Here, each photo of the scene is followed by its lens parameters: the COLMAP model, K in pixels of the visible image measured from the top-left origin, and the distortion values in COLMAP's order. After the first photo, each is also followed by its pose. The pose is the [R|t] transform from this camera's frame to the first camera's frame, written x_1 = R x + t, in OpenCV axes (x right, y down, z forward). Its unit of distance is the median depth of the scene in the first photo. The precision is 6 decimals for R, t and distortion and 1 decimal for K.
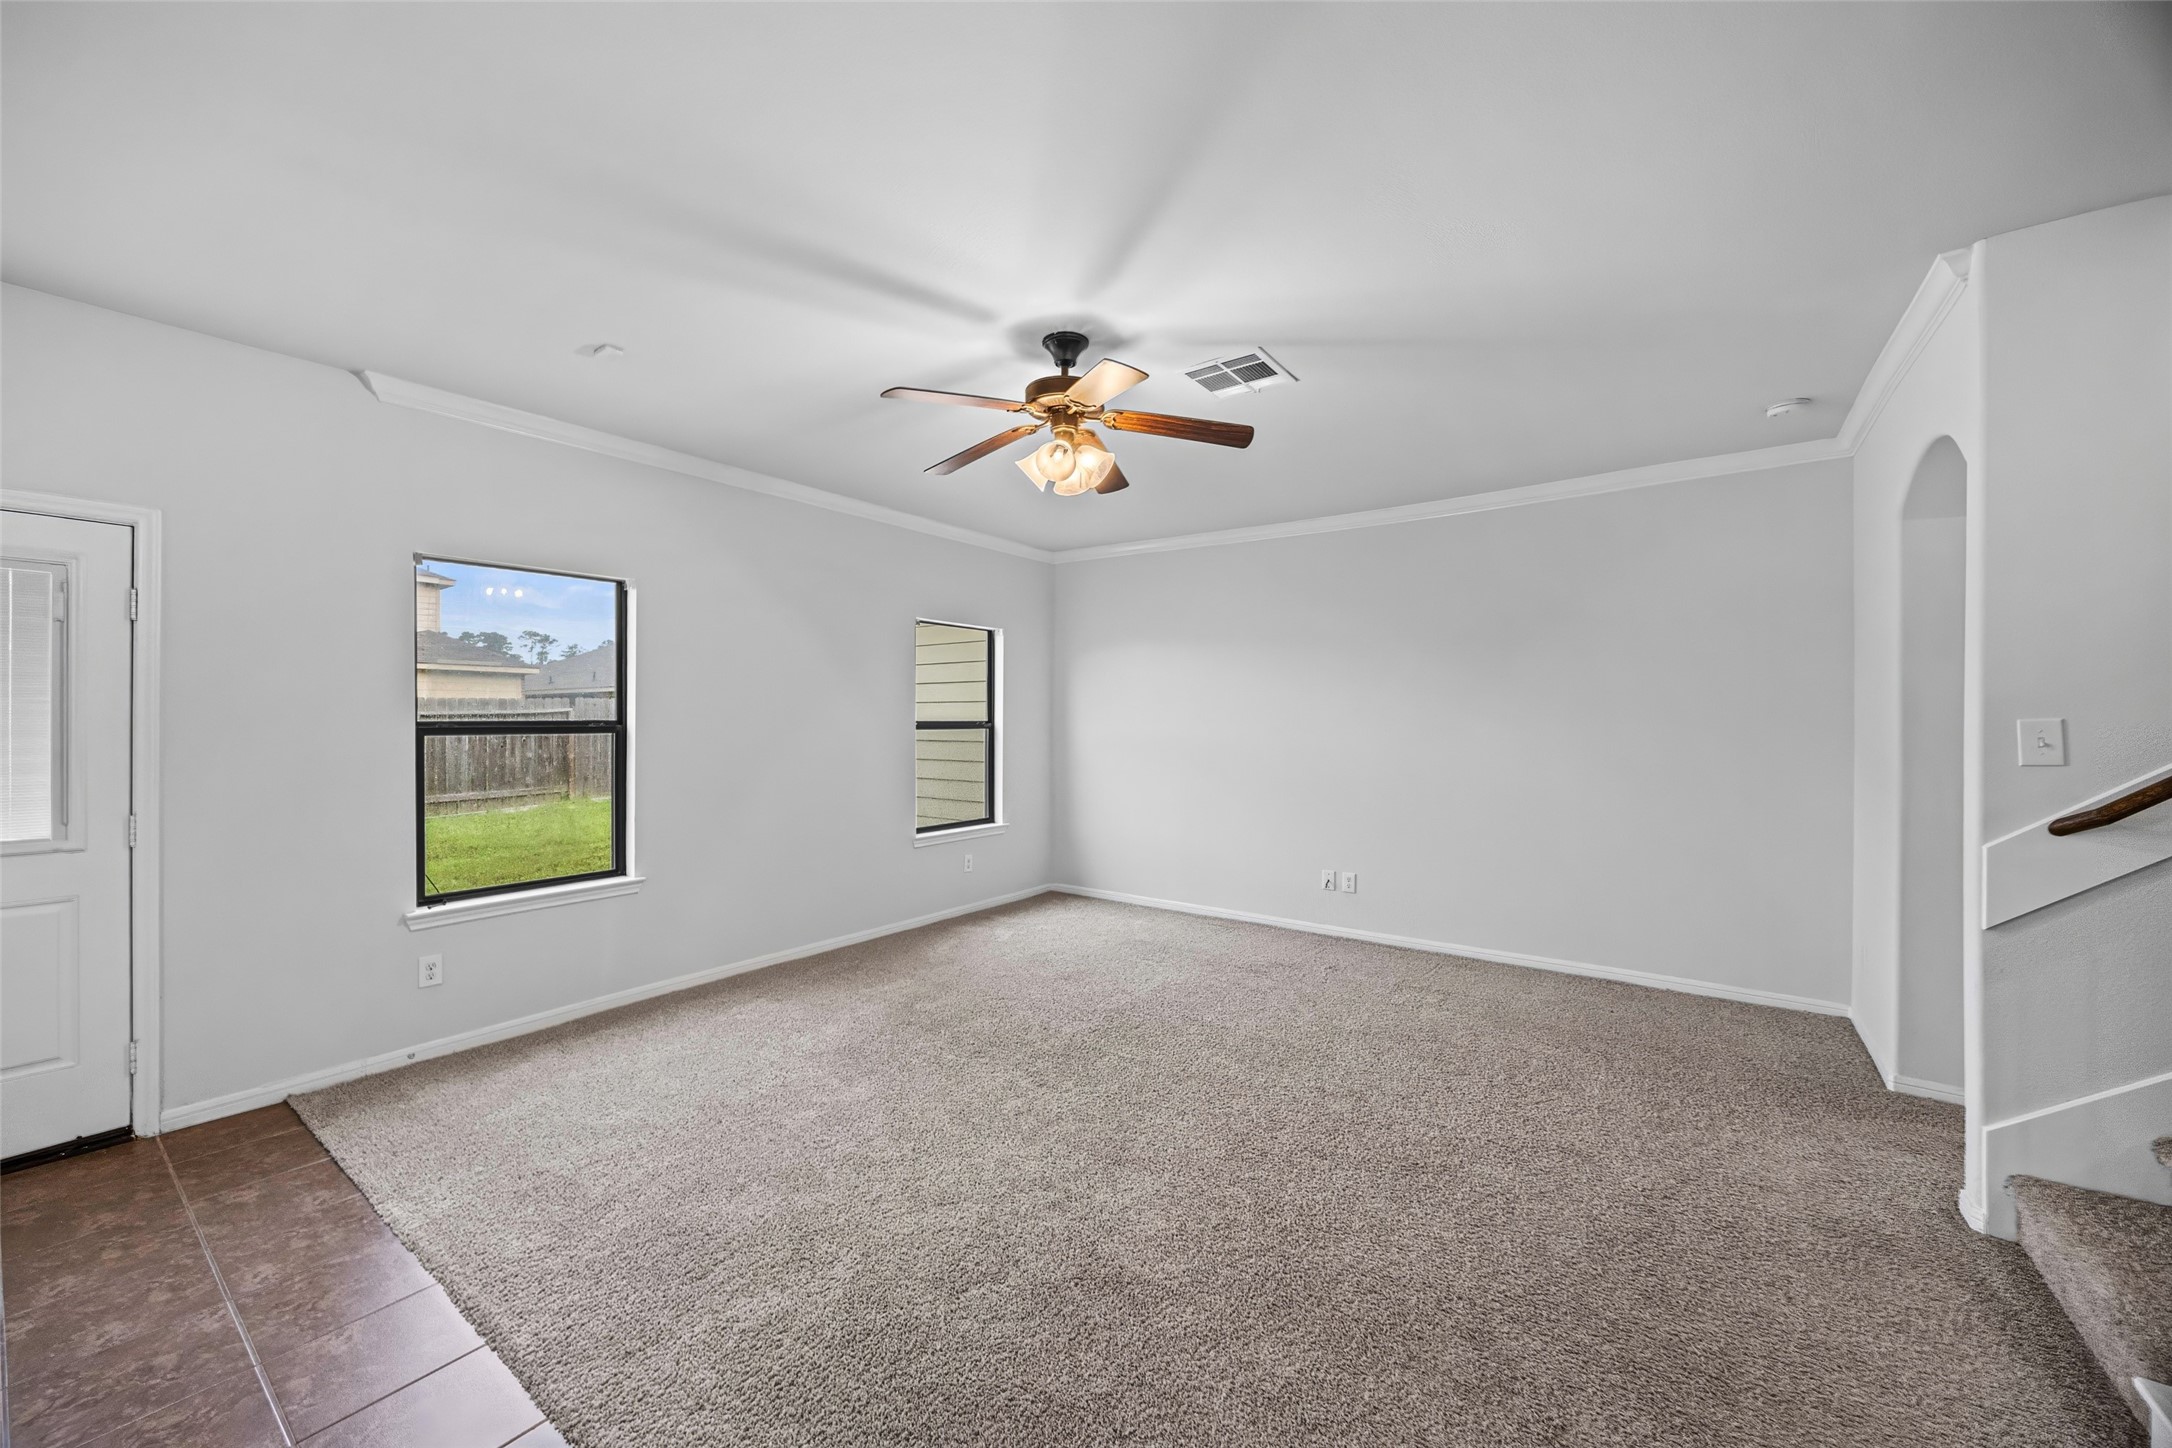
lens RADIAL K [[829.0, 0, 1096.3], [0, 829.0, 714.0], [0, 0, 1]] dist [-0.008060, 0.000622]
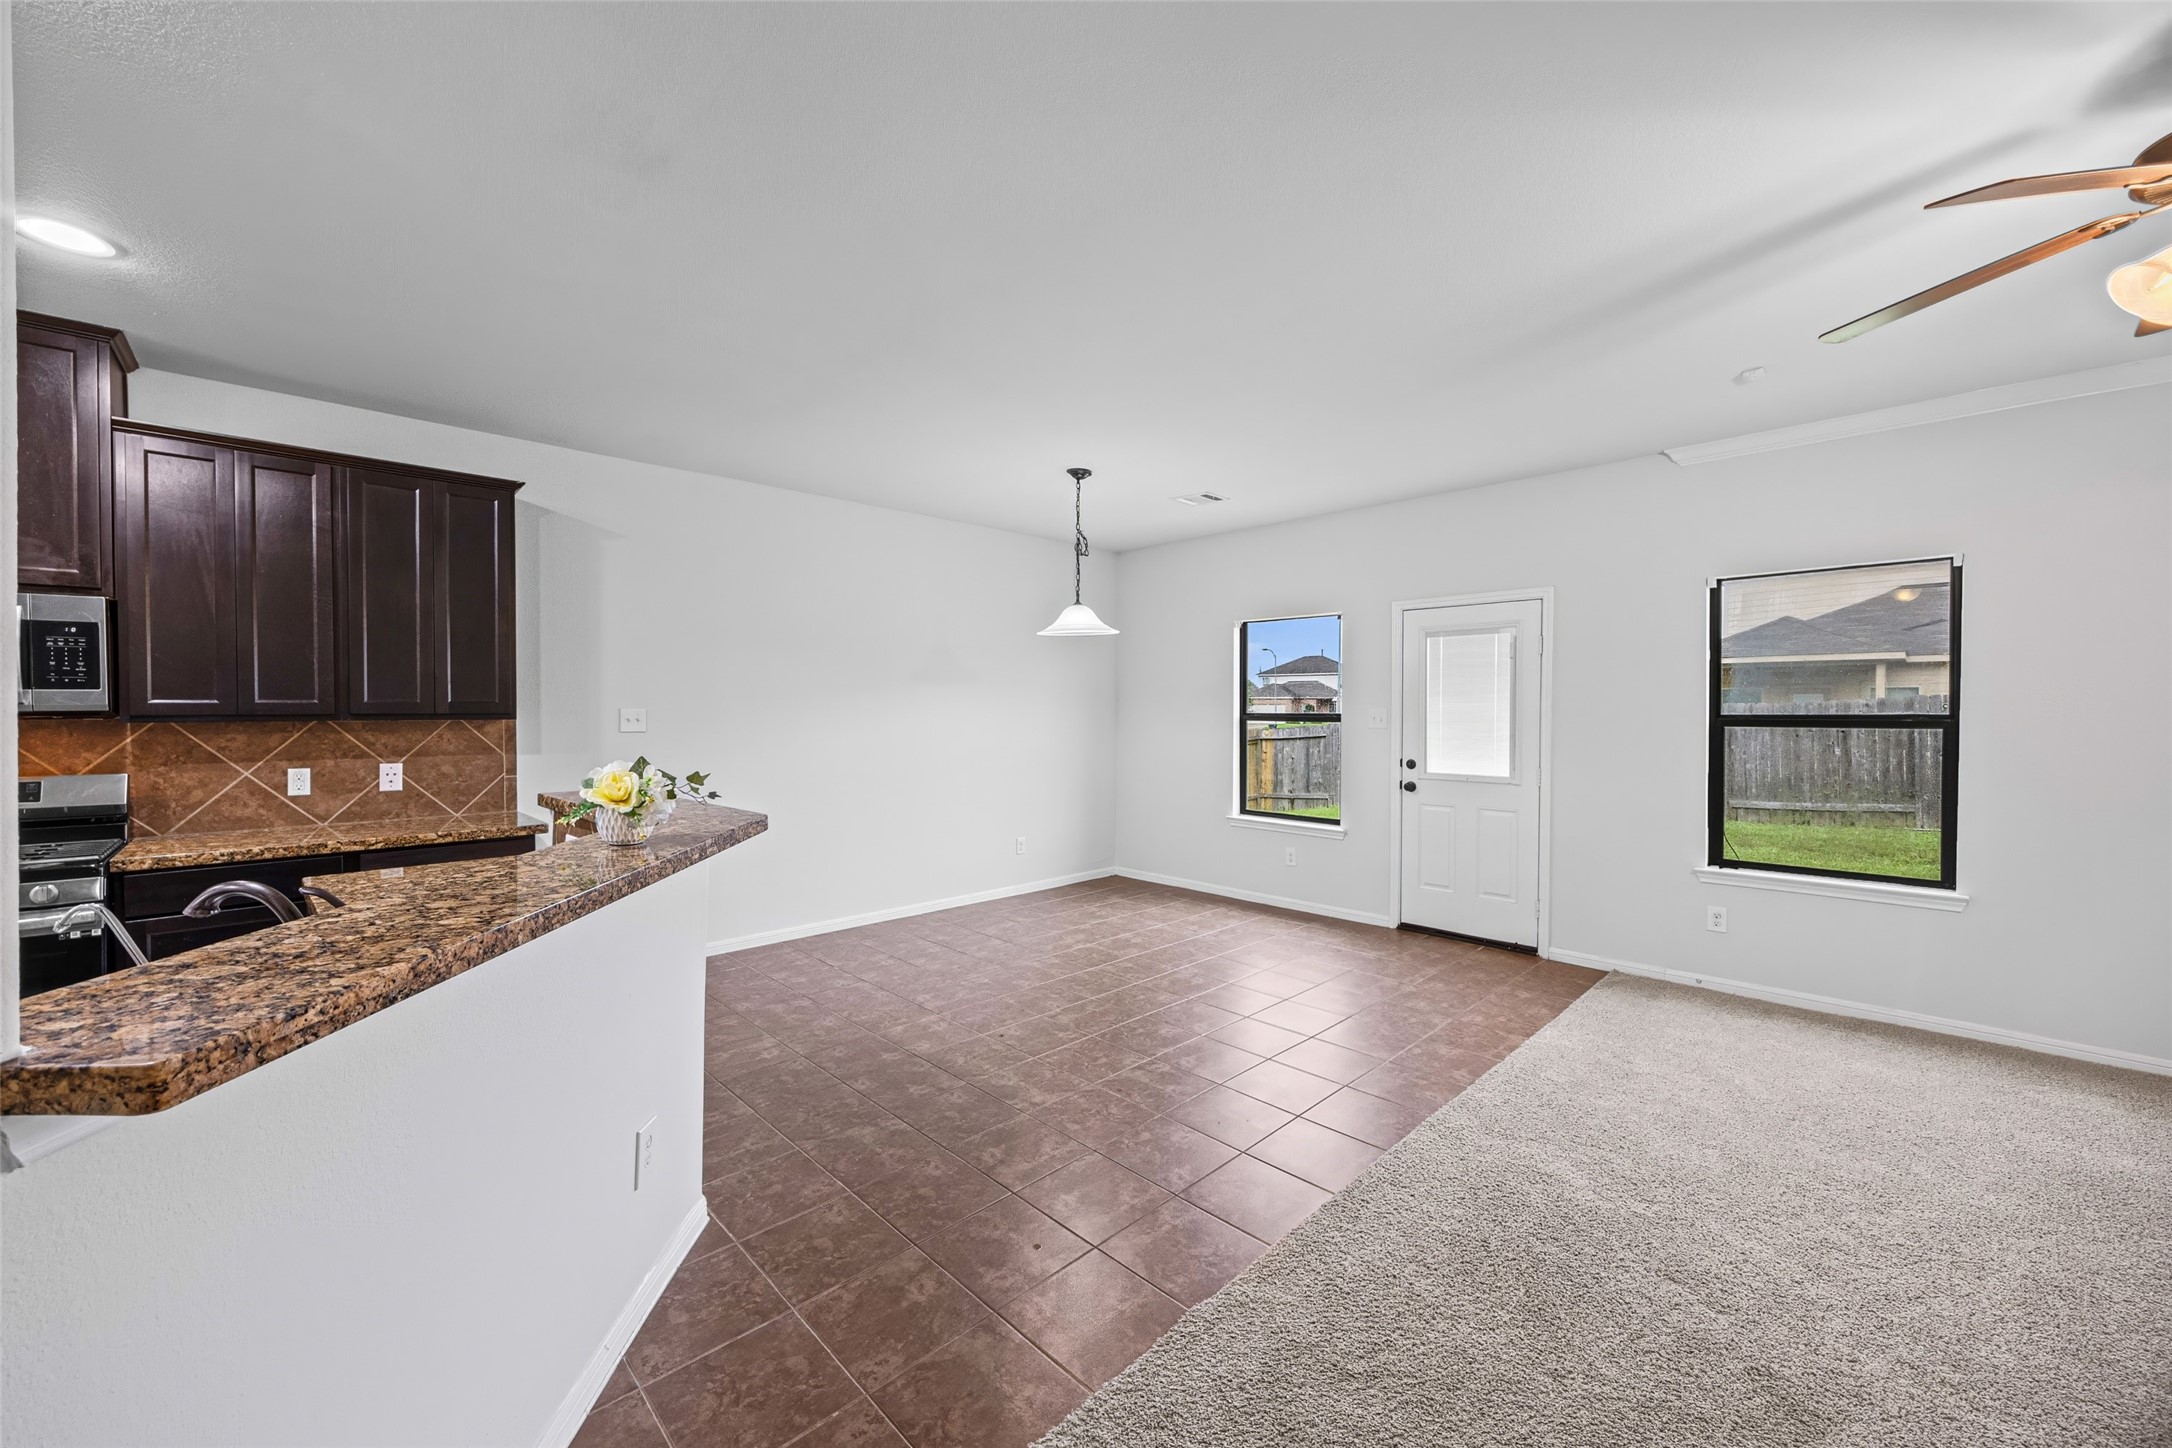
lens RADIAL K [[829.0, 0, 1078.3], [0, 829.0, 722.5], [0, 0, 1]] dist [-0.008060, 0.000622]
pose [[-0.168634, 0.019948, -0.985477, 0.498905], [0.009587, 0.999781, 0.018597, -0.010957], [0.985632, -0.006312, -0.168788, 0.246787]]
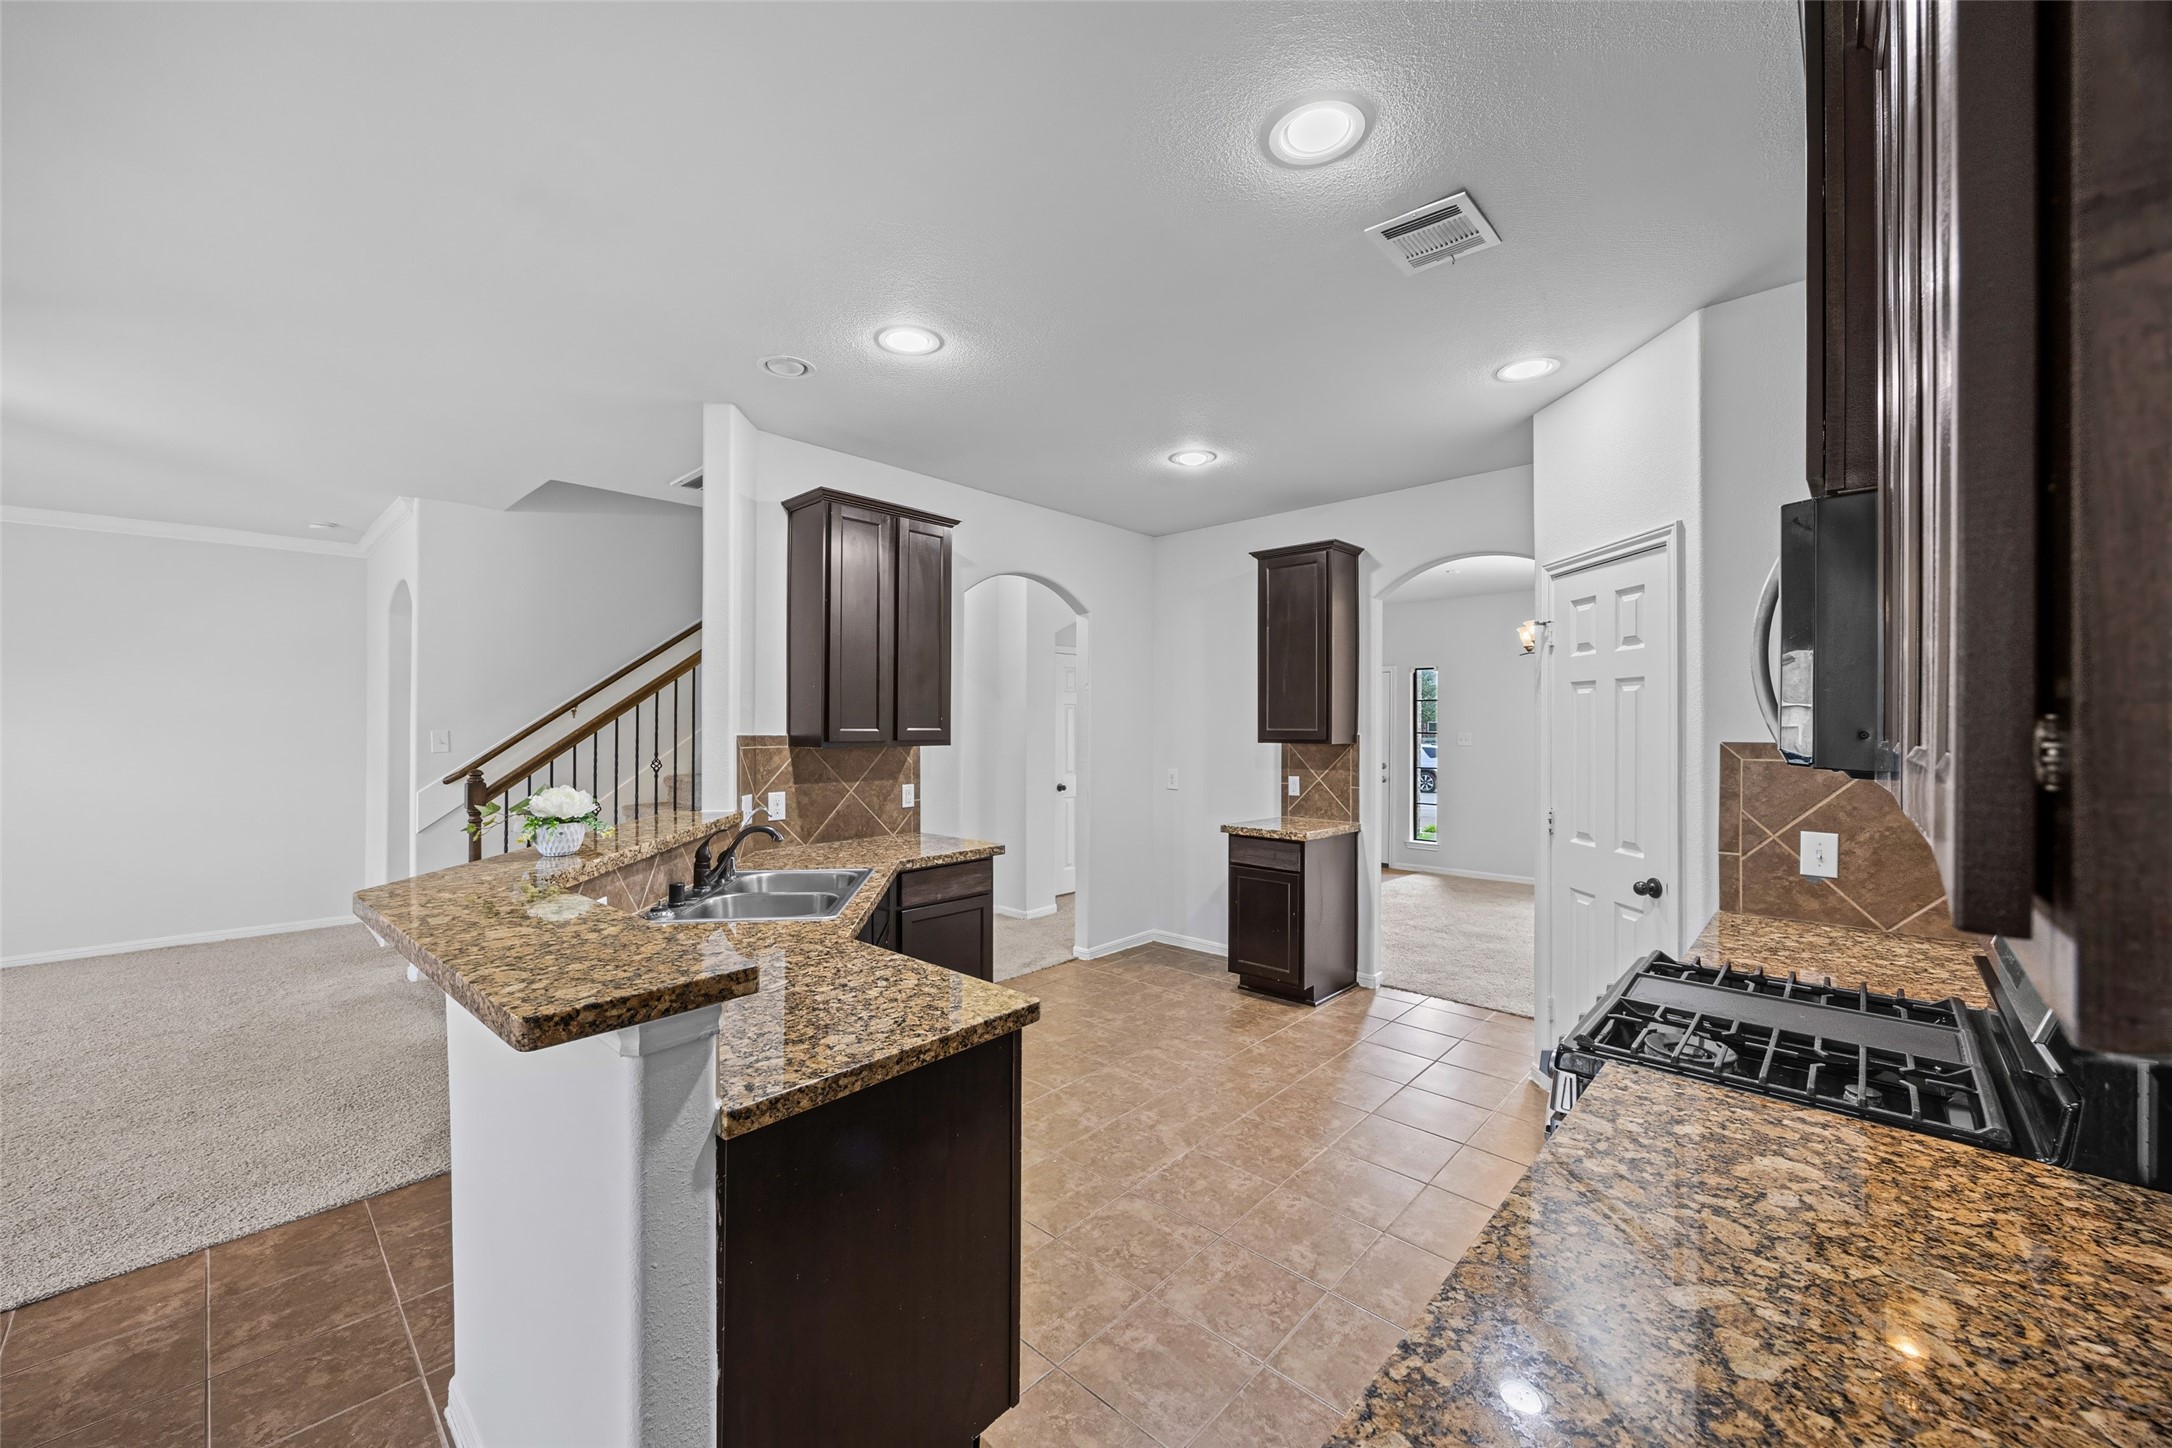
lens RADIAL K [[829.0, 0, 1088.5], [0, 829.0, 713.8], [0, 0, 1]] dist [-0.008060, 0.000622]
pose [[0.112863, 0.018234, 0.993443, -0.459528], [-0.015285, 0.999745, -0.016613, -0.026991], [-0.993493, -0.013310, 0.113113, -0.521537]]
